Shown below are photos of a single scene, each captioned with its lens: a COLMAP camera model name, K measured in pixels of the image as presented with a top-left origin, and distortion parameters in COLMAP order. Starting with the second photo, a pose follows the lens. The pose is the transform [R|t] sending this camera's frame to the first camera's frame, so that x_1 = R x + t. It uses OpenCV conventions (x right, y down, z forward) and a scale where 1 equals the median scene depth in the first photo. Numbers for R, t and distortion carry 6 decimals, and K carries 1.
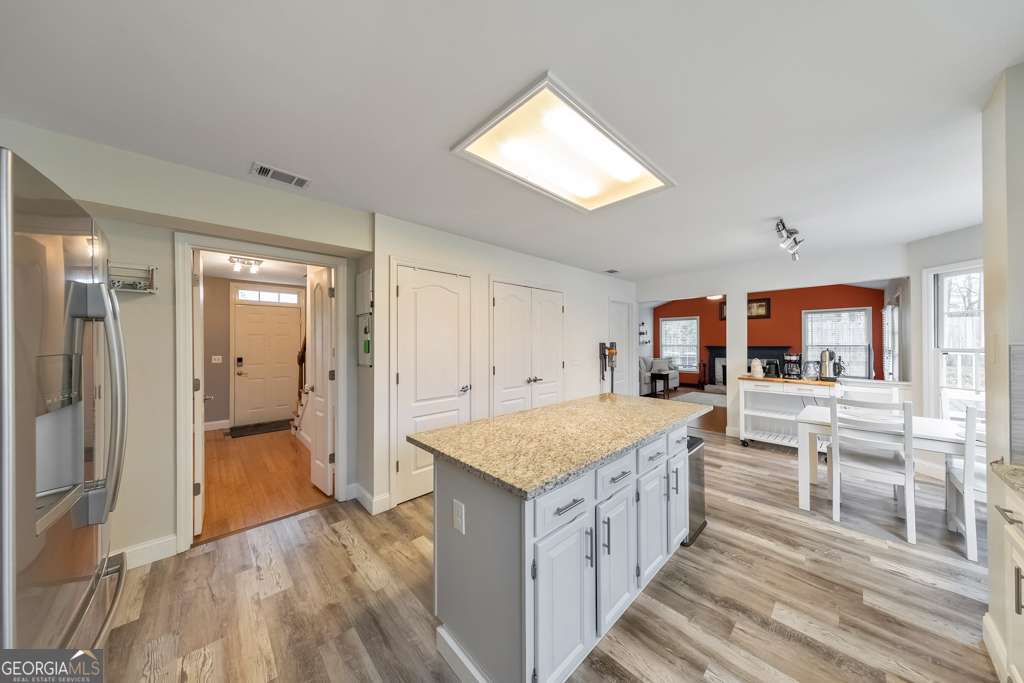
lens RADIAL K [[323.4, 0, 517.7], [0, 323.4, 342.5], [0, 0, 1]] dist [0.000472, -0.000001]
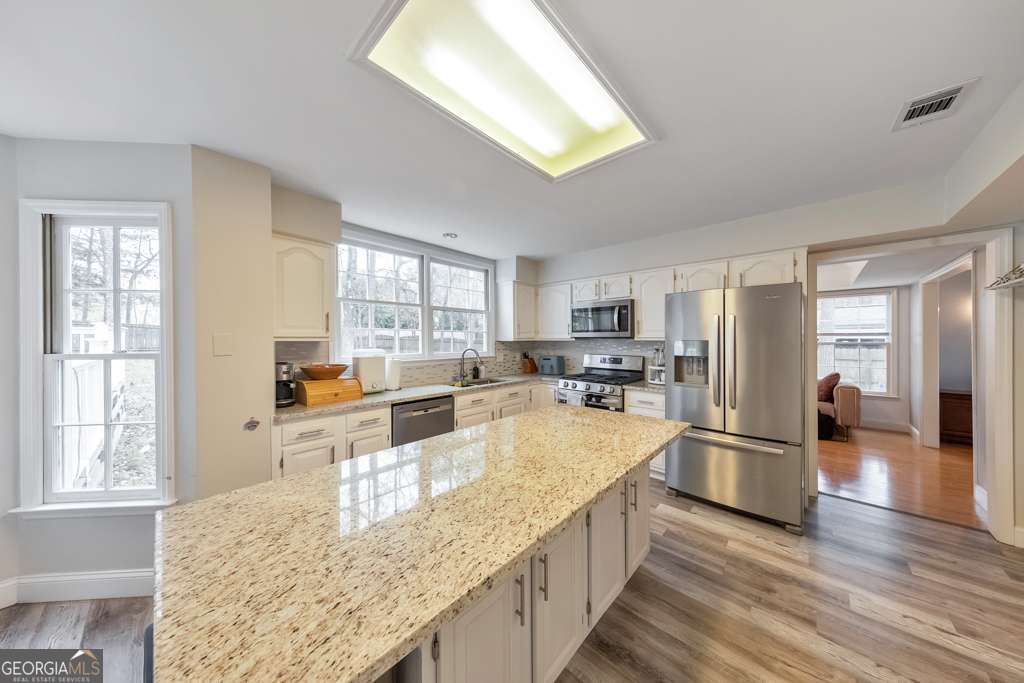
lens RADIAL K [[323.4, 0, 517.7], [0, 323.4, 345.5], [0, 0, 1]] dist [0.000472, -0.000001]
pose [[-0.996931, 0.014694, -0.076895, 0.255815], [0.013199, 0.999714, 0.019919, -0.003426], [0.077166, 0.018843, -0.996840, 1.670678]]
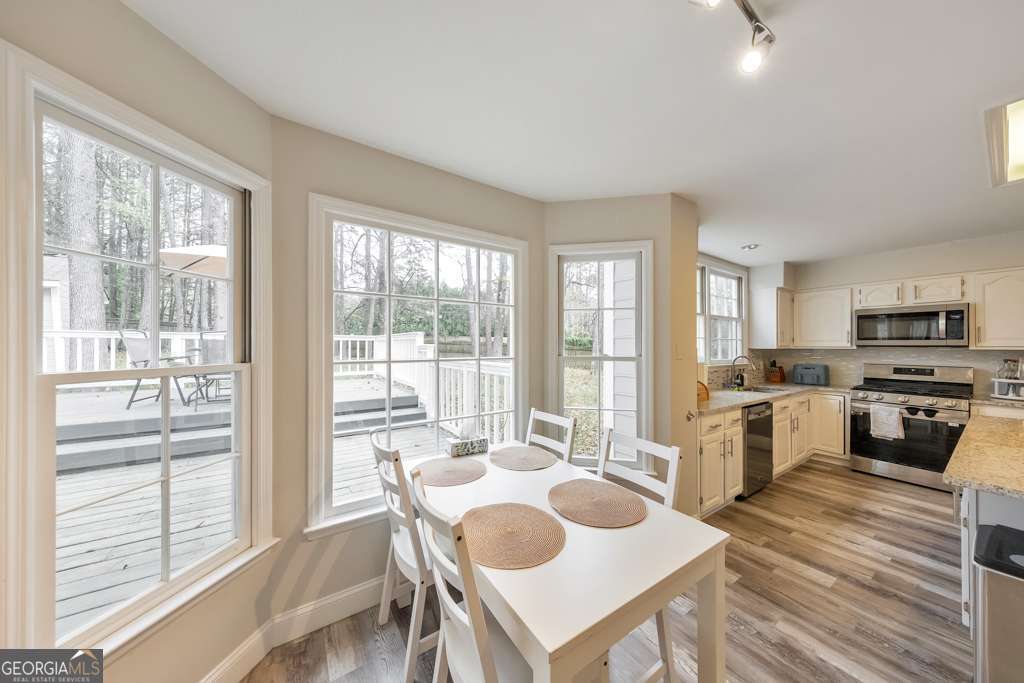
lens RADIAL K [[323.4, 0, 508.4], [0, 323.4, 345.1], [0, 0, 1]] dist [0.000472, -0.000001]
pose [[-0.982435, 0.007577, 0.186449, 1.391351], [0.006591, 0.999961, -0.005909, -0.013744], [-0.186486, -0.004576, -0.982447, 1.917316]]
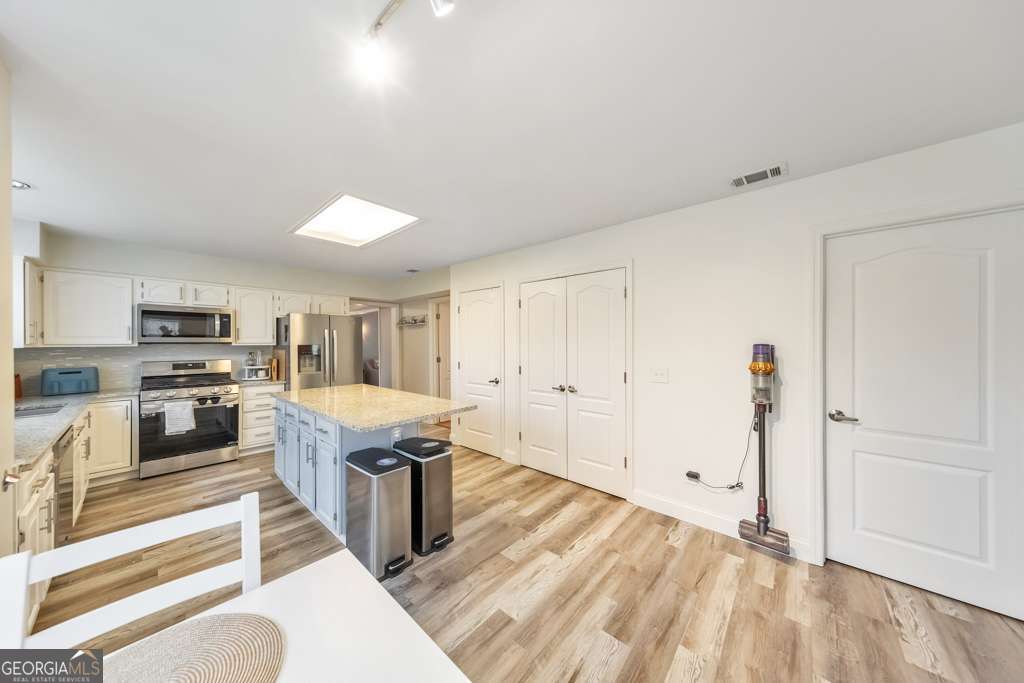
lens RADIAL K [[323.4, 0, 516.8], [0, 323.4, 343.7], [0, 0, 1]] dist [0.000472, -0.000001]
pose [[0.090837, 0.012044, -0.995793, 1.647642], [0.003346, 0.999918, 0.012399, -0.017393], [0.995860, -0.004458, 0.090789, 1.534114]]
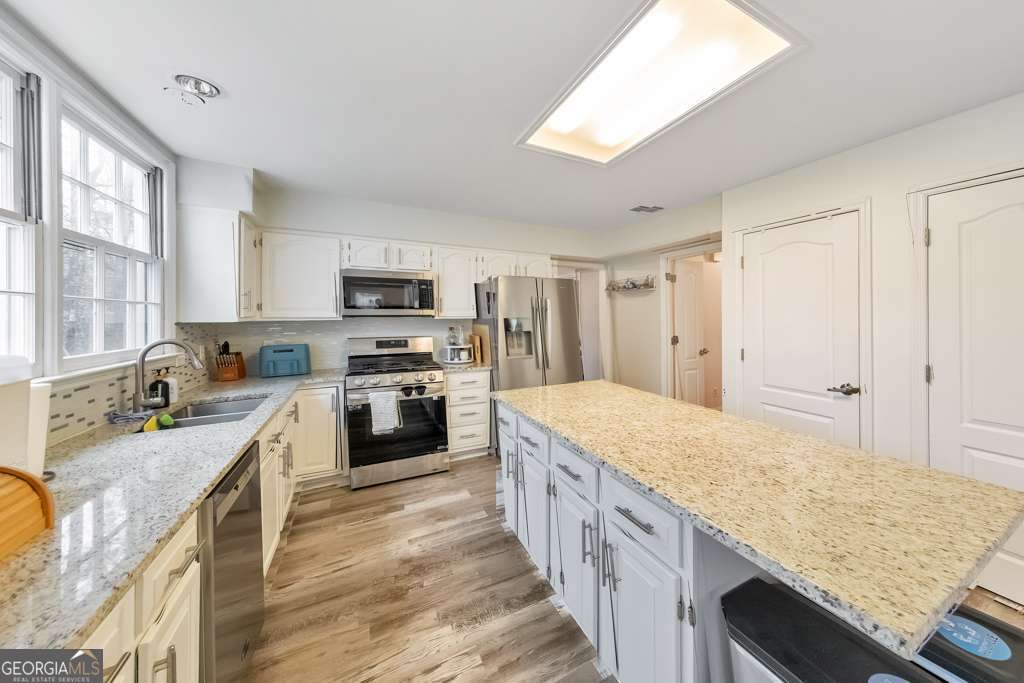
lens RADIAL K [[356.2, 0, 560.8], [0, 356.2, 312.4], [0, 0, 1]] dist [0.010309, -0.000173]
pose [[-0.249374, 0.004057, -0.968399, 1.042451], [0.006159, 0.999978, 0.002603, -0.021754], [0.968388, -0.005315, -0.249393, 1.002105]]
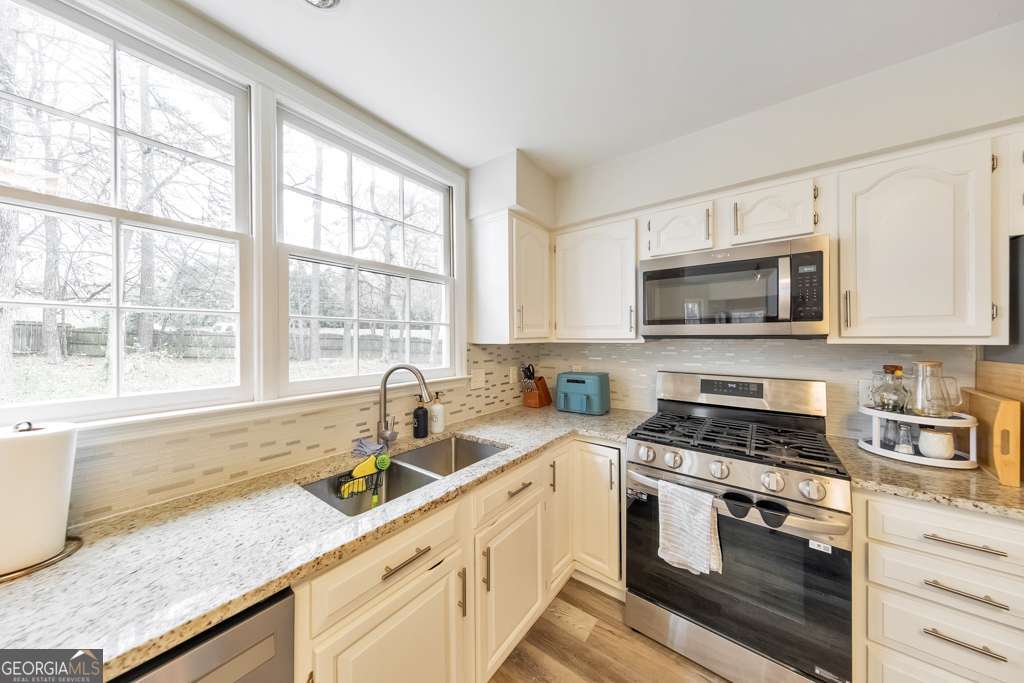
lens RADIAL K [[323.4, 0, 515.6], [0, 323.4, 337.0], [0, 0, 1]] dist [0.000472, -0.000001]
pose [[-0.986949, 0.014500, -0.160382, 0.253309], [0.014939, 0.999887, -0.001534, -0.010769], [0.160342, -0.003910, -0.987054, 0.528204]]
